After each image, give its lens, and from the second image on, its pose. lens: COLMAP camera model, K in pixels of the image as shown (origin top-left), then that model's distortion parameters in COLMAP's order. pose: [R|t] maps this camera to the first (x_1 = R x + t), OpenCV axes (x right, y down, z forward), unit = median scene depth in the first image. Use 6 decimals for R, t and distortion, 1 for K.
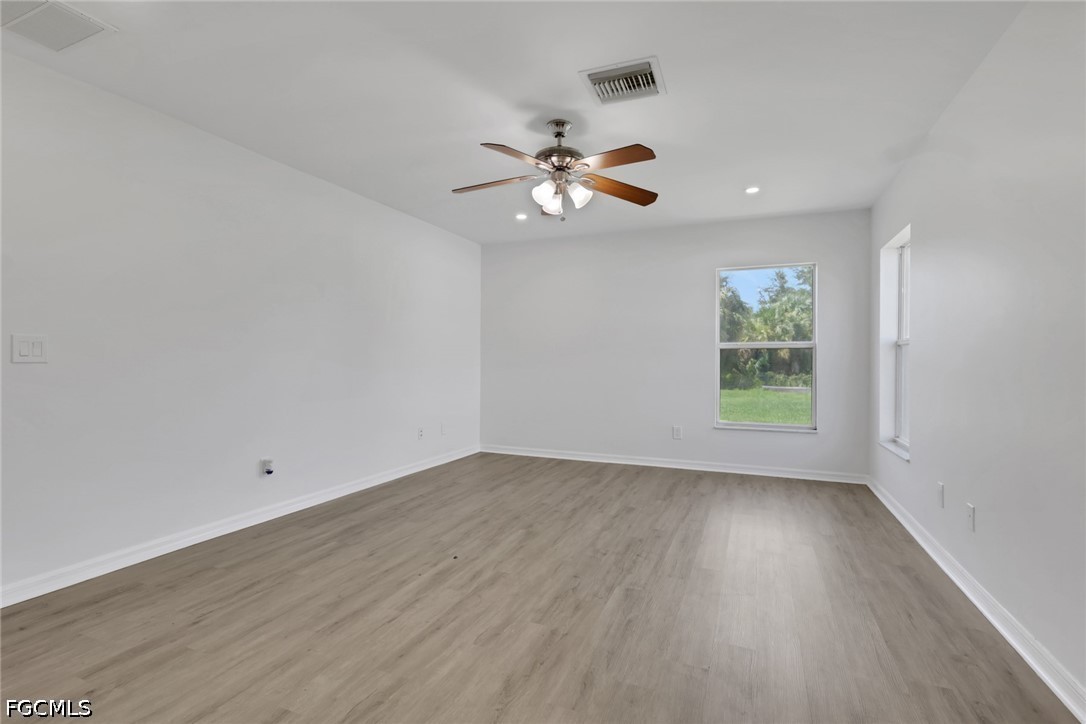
lens RADIAL K [[517.7, 0, 542.2], [0, 517.7, 363.2], [0, 0, 1]] dist [0.001885, -0.000625]
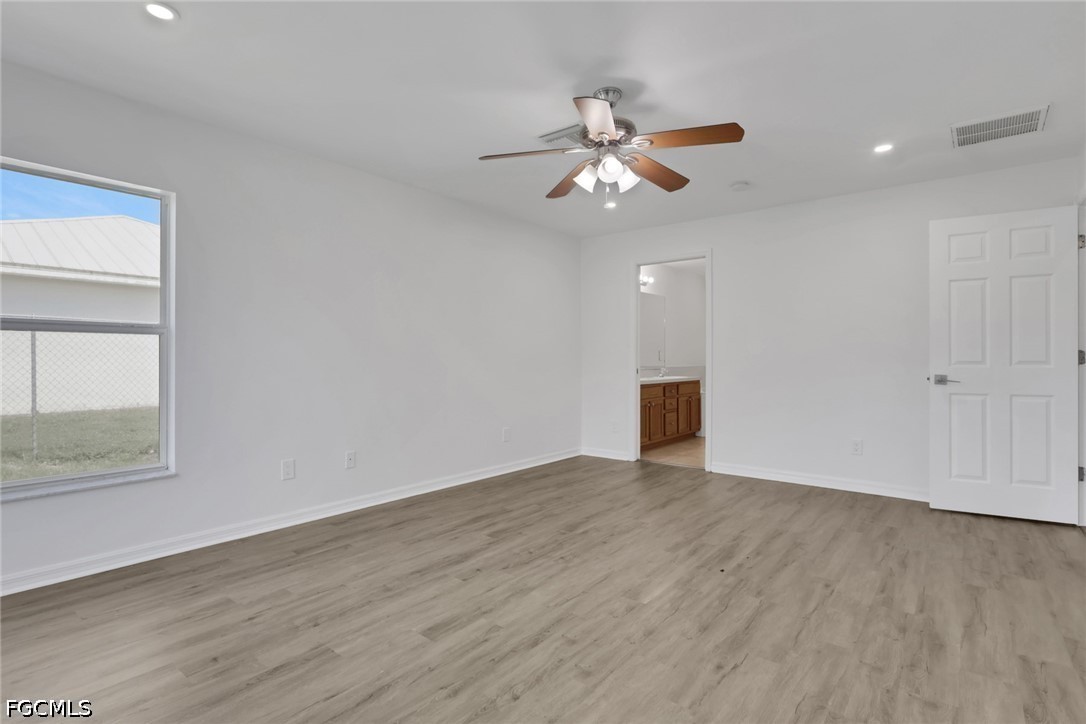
lens RADIAL K [[517.7, 0, 542.0], [0, 517.7, 355.7], [0, 0, 1]] dist [0.001885, -0.000625]
pose [[-0.957225, -0.007150, 0.289258, -0.121796], [-0.006794, 0.999974, 0.002234, -0.010860], [-0.289266, 0.000173, -0.957249, 1.947540]]
